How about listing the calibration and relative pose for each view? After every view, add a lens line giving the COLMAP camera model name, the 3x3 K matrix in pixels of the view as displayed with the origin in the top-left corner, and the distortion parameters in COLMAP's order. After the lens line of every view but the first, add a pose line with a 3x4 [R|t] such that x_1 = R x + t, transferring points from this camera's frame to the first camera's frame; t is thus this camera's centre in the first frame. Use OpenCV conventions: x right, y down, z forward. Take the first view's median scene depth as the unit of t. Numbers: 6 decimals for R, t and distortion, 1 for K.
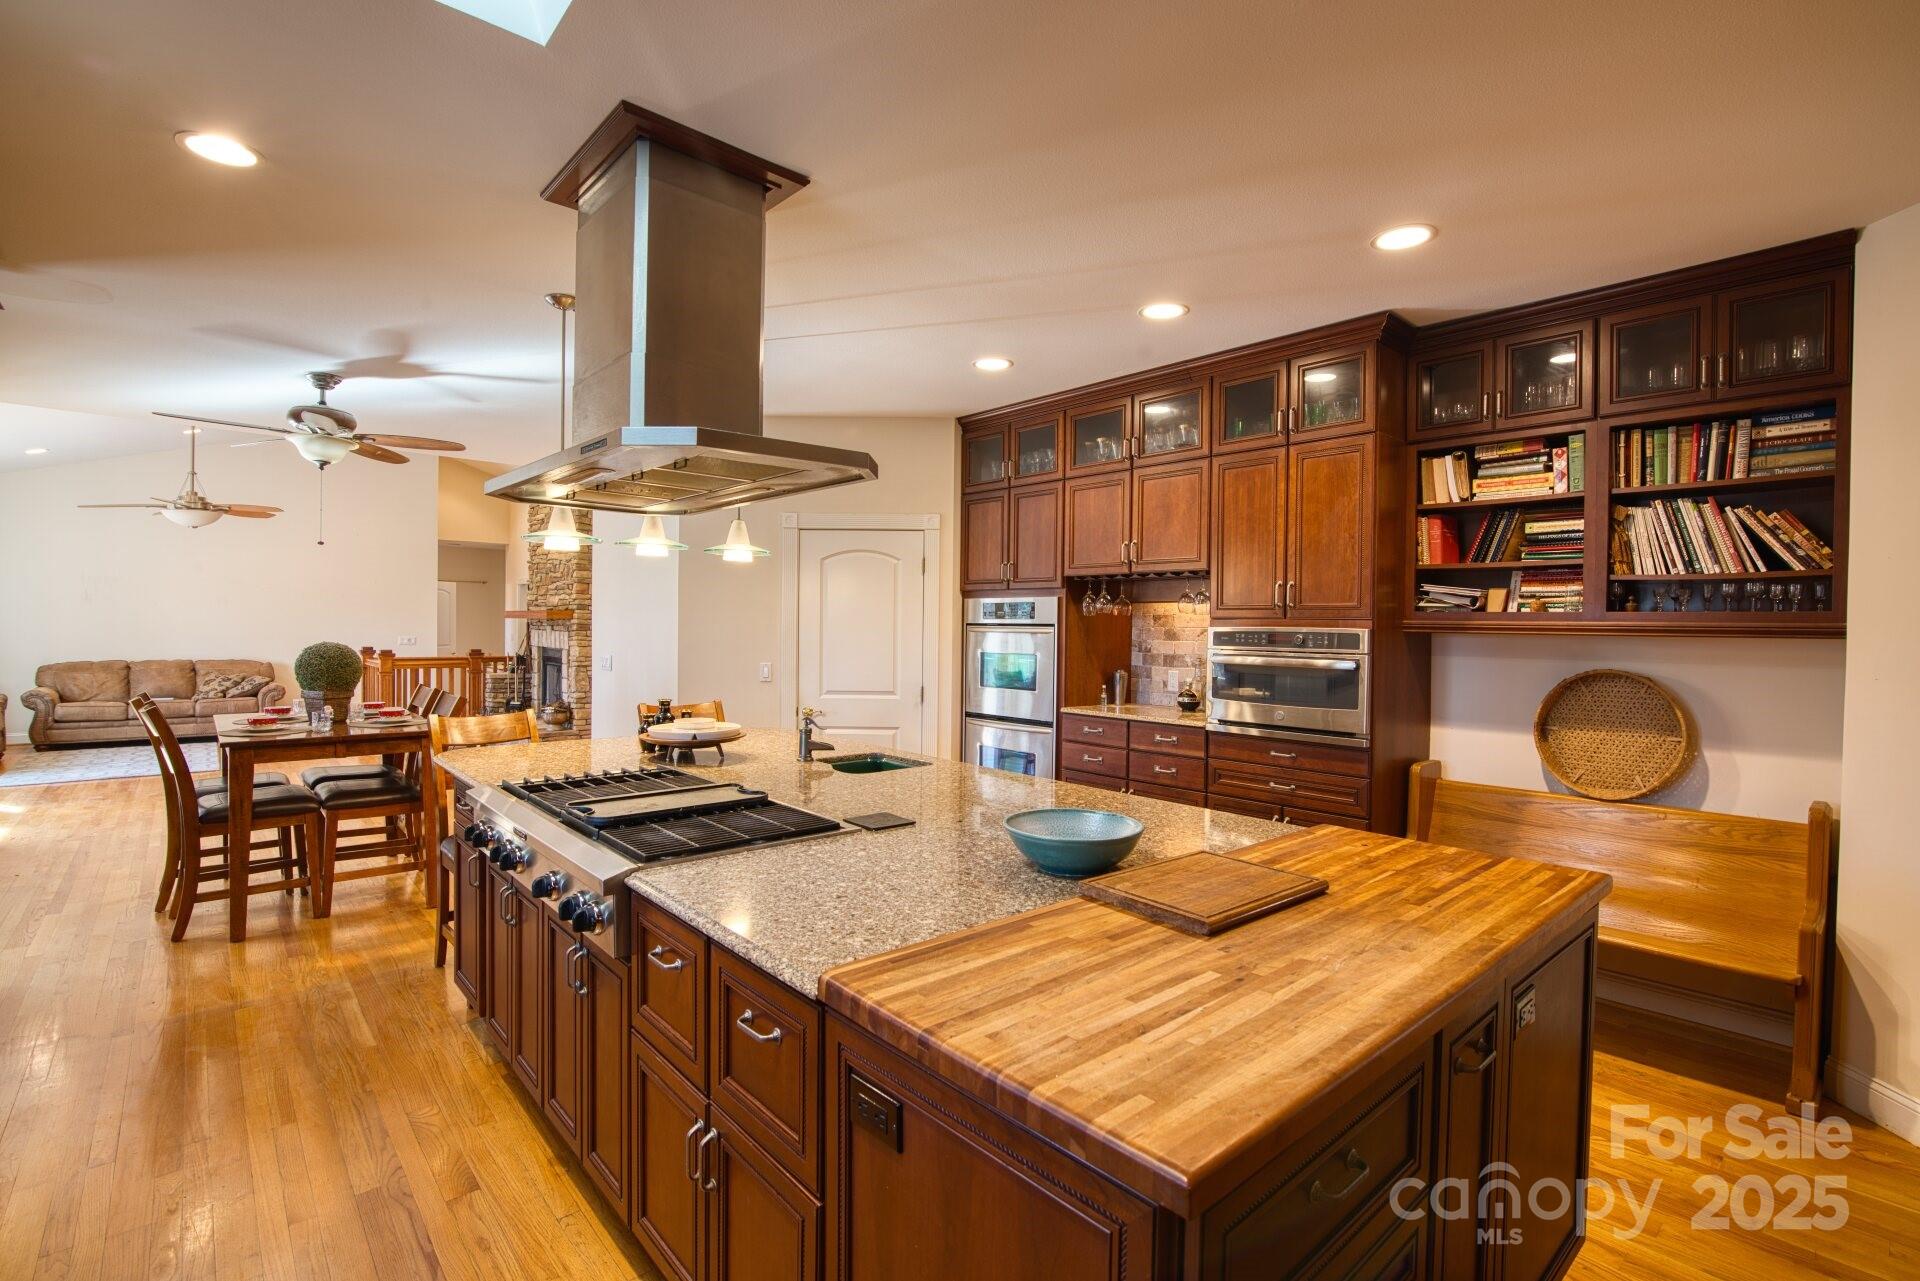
lens RADIAL K [[875.2, 0, 960.0], [0, 875.2, 640.5], [0, 0, 1]] dist [-0.018873, -0.000291]
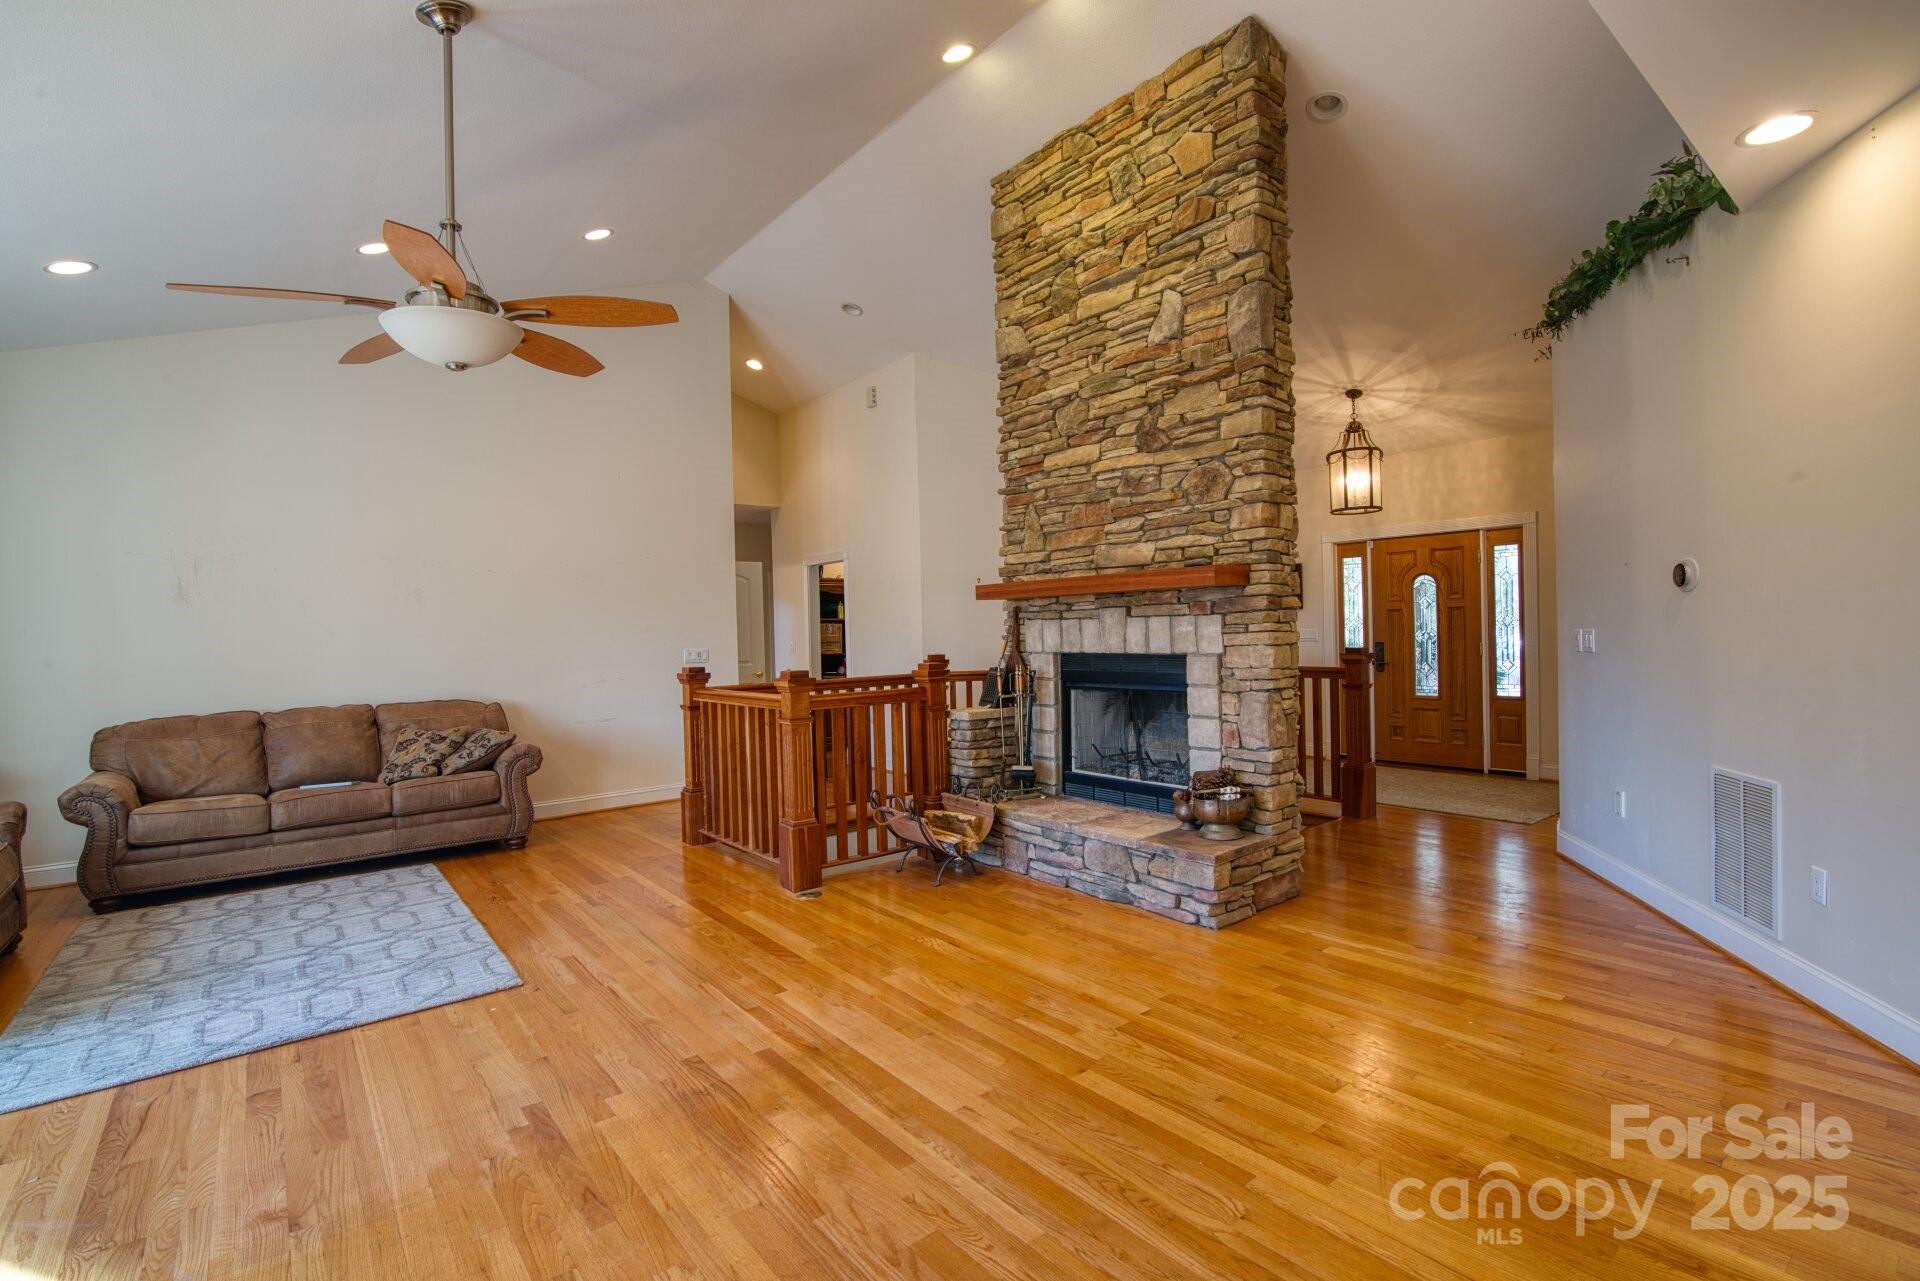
lens RADIAL K [[875.2, 0, 960.0], [0, 875.2, 640.5], [0, 0, 1]] dist [-0.018873, -0.000291]
pose [[0.997969, -0.040133, -0.049478, -0.520580], [0.039952, 0.999191, -0.004630, -0.000320], [0.049624, 0.002644, 0.998764, 0.500416]]
